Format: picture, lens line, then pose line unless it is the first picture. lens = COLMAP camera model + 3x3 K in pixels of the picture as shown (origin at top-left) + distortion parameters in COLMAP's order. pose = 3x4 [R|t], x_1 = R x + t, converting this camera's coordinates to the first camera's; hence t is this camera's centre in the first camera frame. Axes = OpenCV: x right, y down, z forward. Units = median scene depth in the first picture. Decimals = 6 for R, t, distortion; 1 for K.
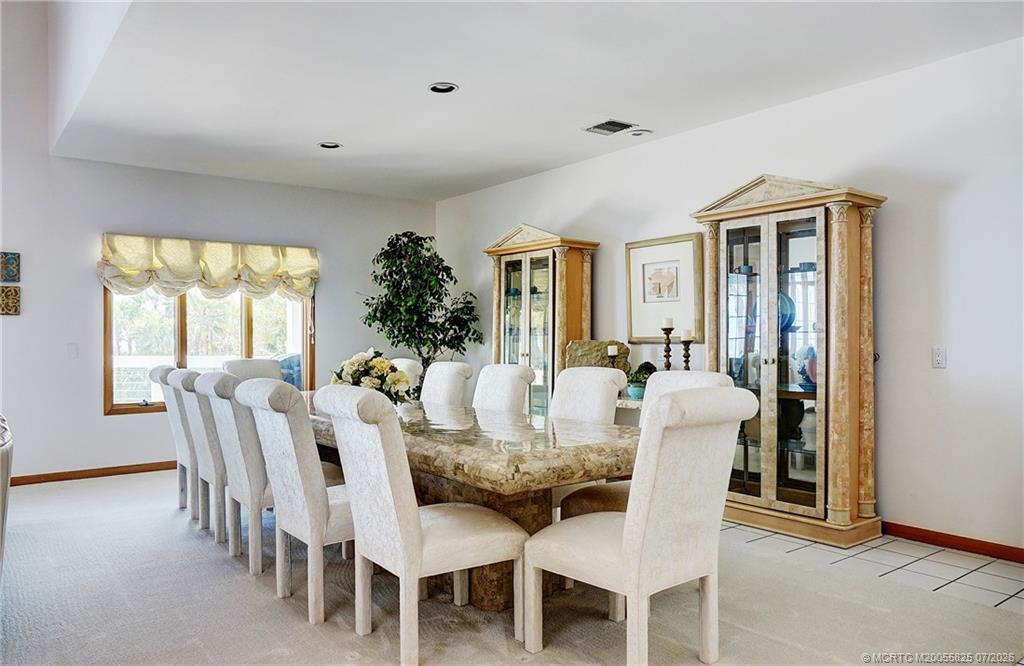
lens RADIAL K [[738.8, 0, 512.0], [0, 738.8, 333.0], [0, 0, 1]] dist [-0.003084, -0.002267]
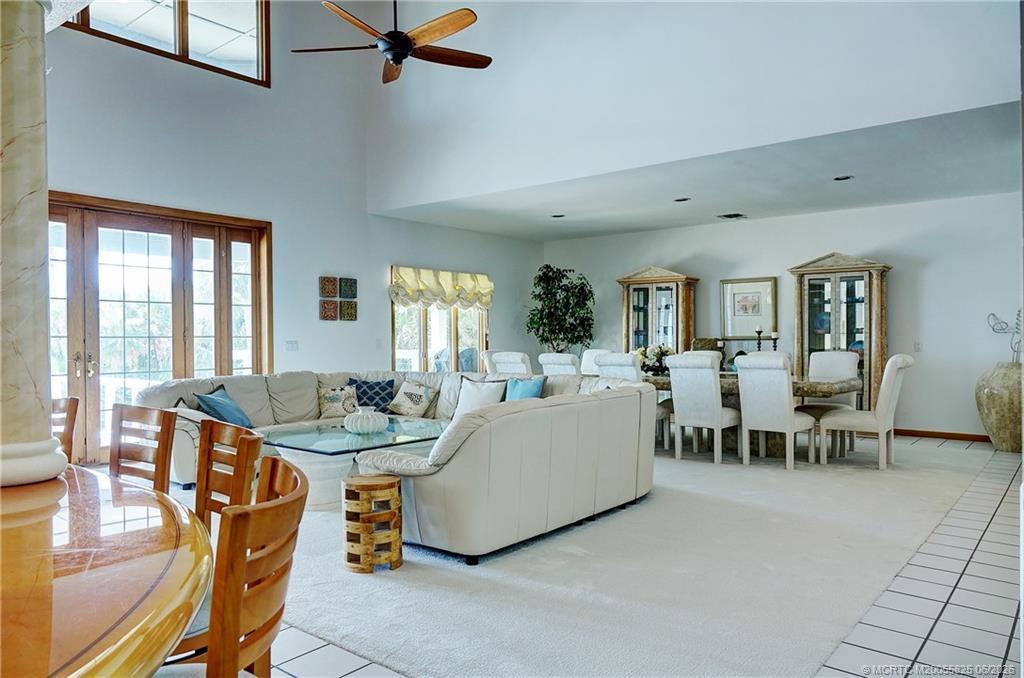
lens RADIAL K [[710.8, 0, 512.0], [0, 710.8, 339.0], [0, 0, 1]] dist [0.001042, 0.001321]
pose [[0.975303, 0.001486, 0.220865, -0.635253], [-0.003410, 0.999959, 0.008331, 0.000301], [-0.220844, -0.008878, 0.975269, -0.450059]]
